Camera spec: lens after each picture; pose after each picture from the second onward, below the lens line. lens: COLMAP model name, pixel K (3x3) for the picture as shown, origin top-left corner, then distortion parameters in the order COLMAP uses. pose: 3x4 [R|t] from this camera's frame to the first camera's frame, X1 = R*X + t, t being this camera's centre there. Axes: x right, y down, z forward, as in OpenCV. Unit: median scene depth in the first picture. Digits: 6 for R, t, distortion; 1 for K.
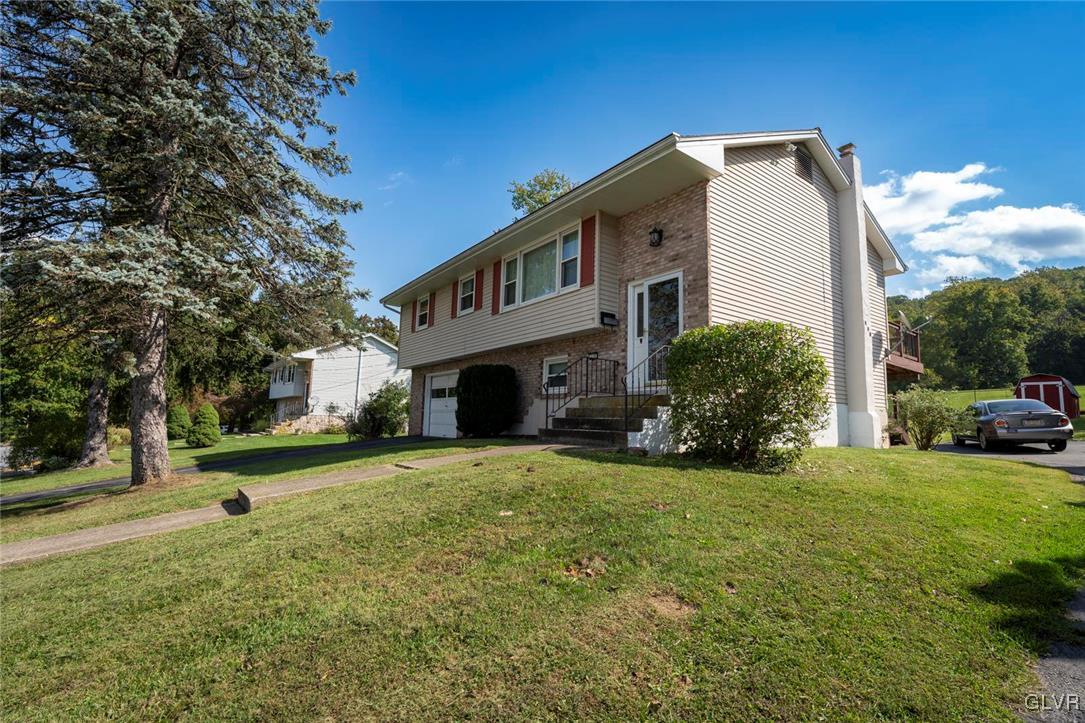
lens RADIAL K [[497.3, 0, 542.5], [0, 497.3, 361.5], [0, 0, 1]] dist [-0.014493, 0.000191]
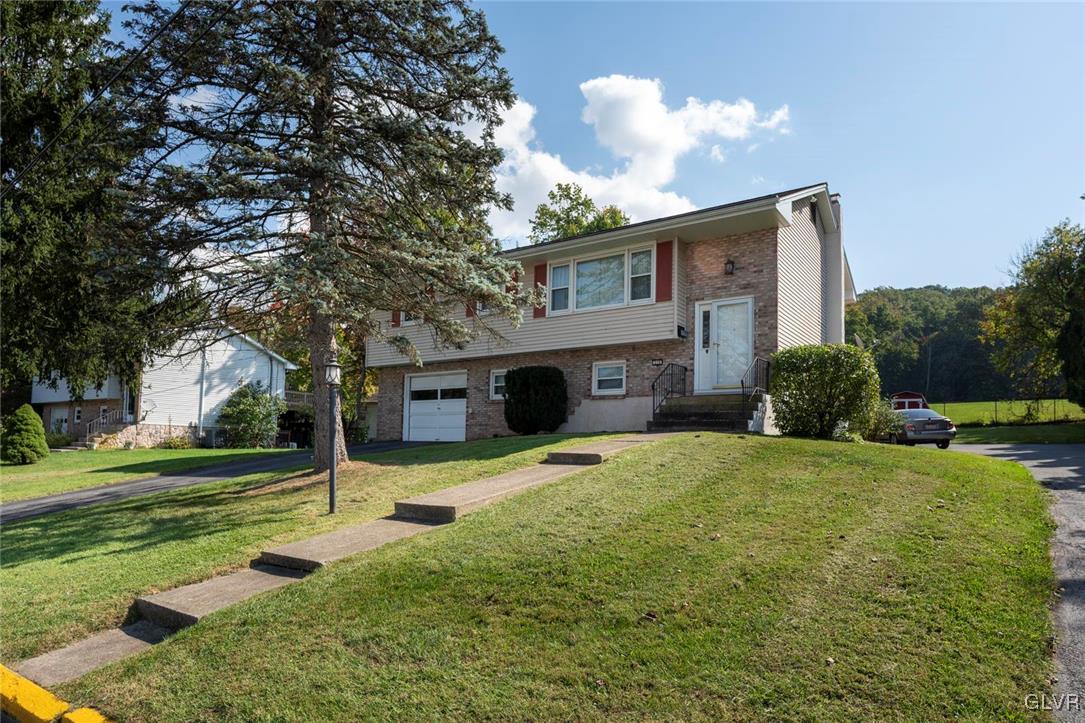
lens RADIAL K [[639.1, 0, 543.1], [0, 639.1, 413.1], [0, 0, 1]] dist [0.001490, 0.000255]
pose [[0.948133, 0.012802, 0.317617, -0.541652], [-0.035637, 0.997171, 0.066188, 0.015737], [-0.315871, -0.074074, 0.945906, -0.286861]]
